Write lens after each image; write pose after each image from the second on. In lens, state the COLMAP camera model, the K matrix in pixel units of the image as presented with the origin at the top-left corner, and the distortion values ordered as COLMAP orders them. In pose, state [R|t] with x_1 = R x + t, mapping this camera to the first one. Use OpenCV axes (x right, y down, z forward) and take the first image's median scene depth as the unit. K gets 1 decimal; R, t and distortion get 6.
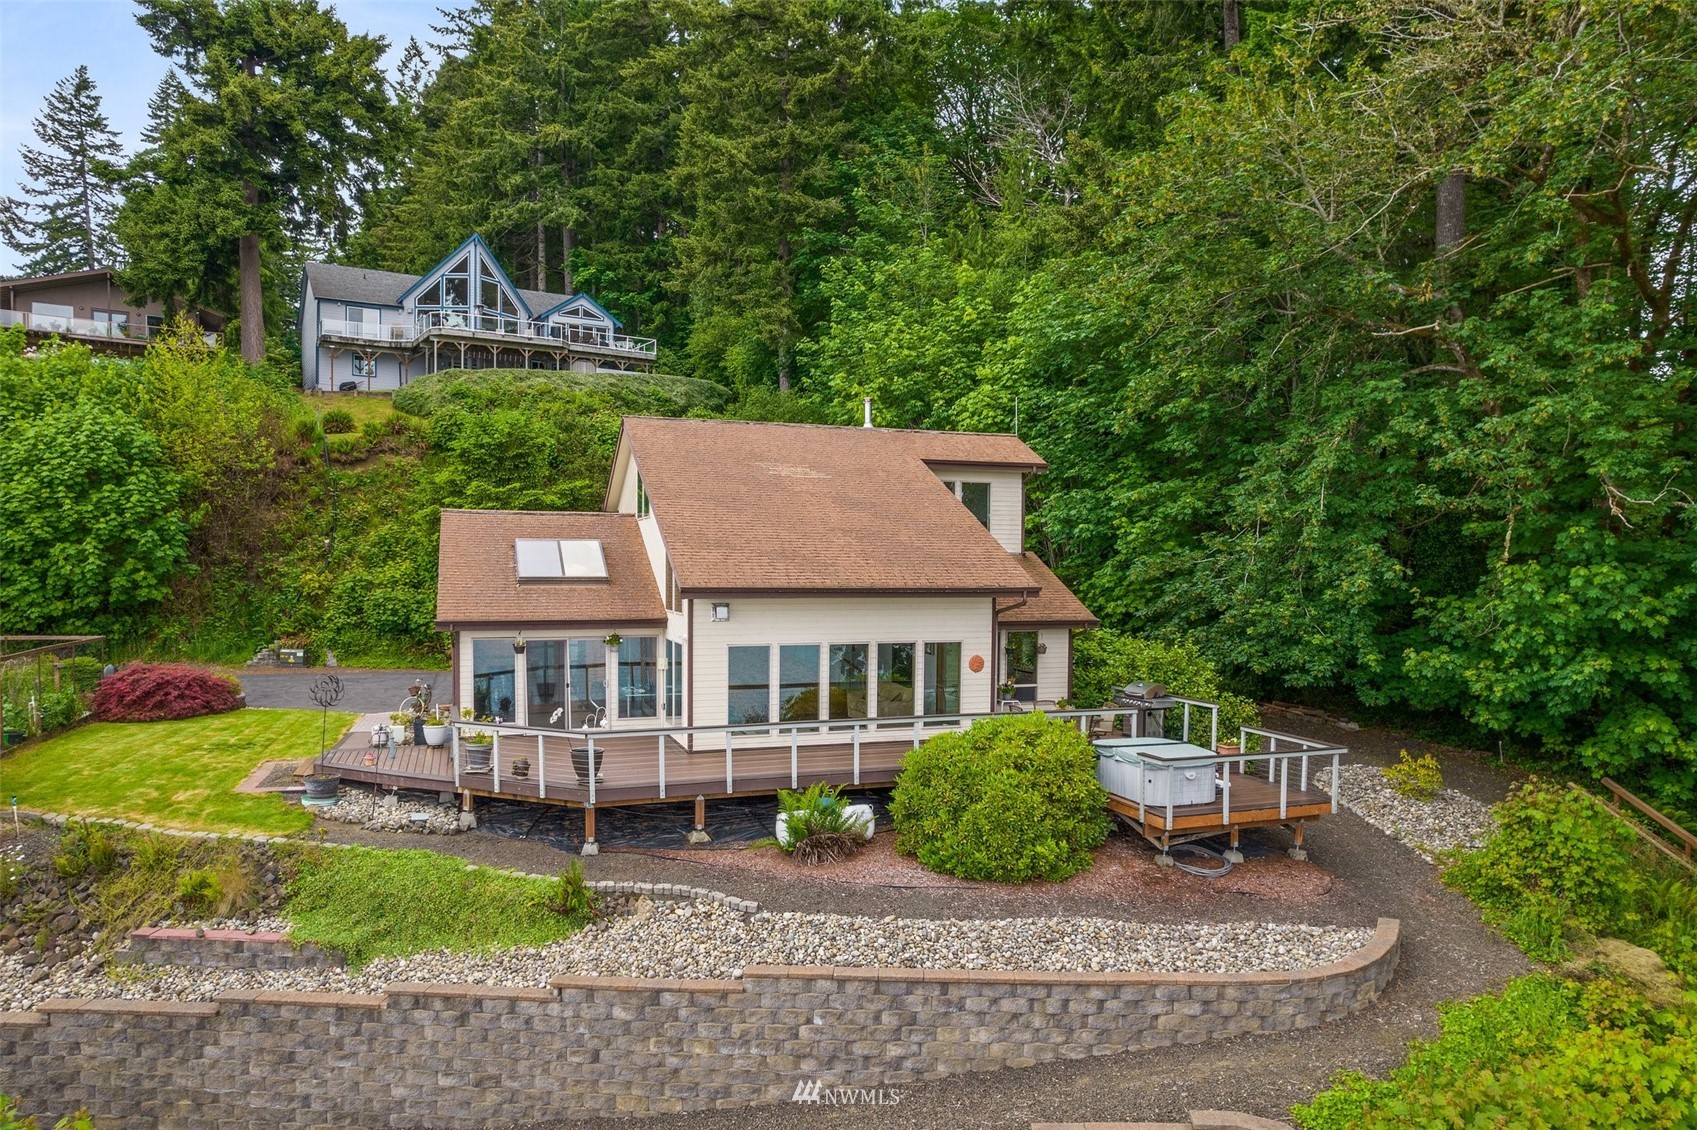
lens RADIAL K [[1138.0, 0, 843.8], [0, 1138.0, 633.6], [0, 0, 1]] dist [-0.060359, 0.058726]
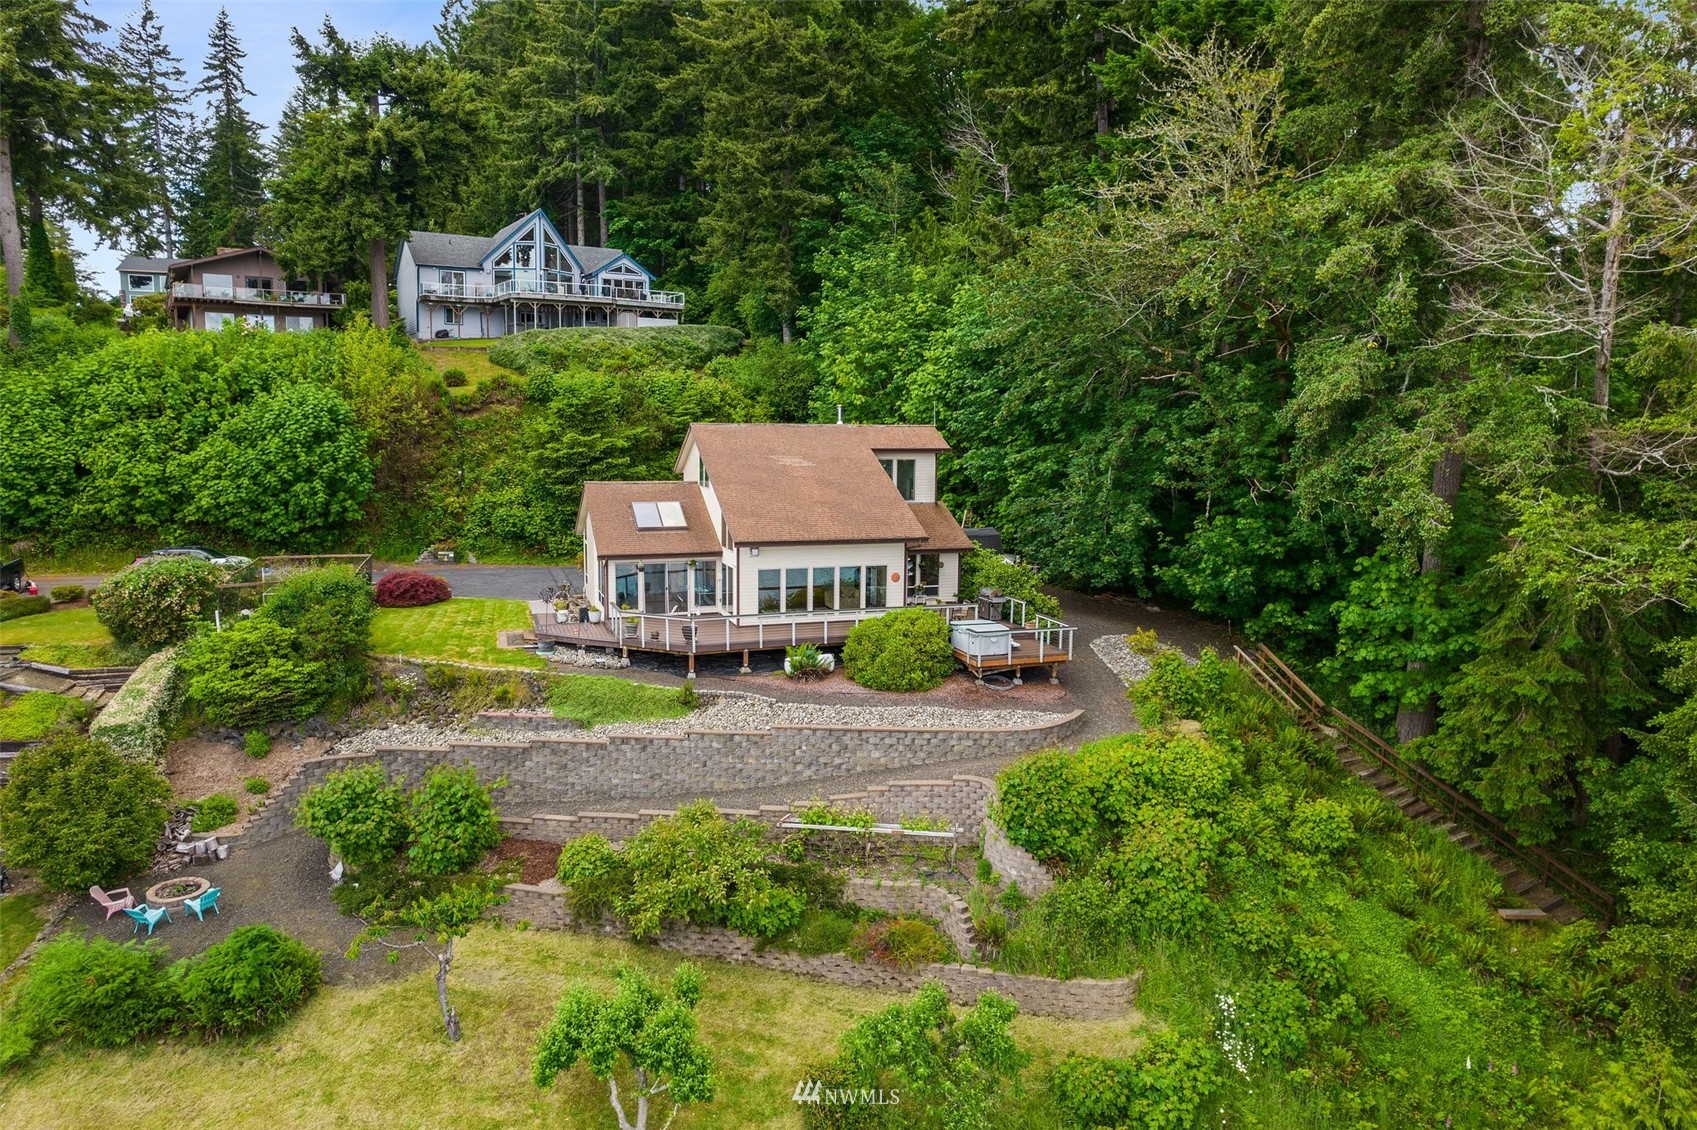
lens RADIAL K [[1138.0, 0, 843.8], [0, 1138.0, 633.6], [0, 0, 1]] dist [-0.060359, 0.058726]
pose [[0.999995, 0.002852, -0.001598, 0.033331], [-0.002639, 0.992762, 0.120067, -0.087548], [0.001929, -0.120062, 0.992764, -0.687902]]
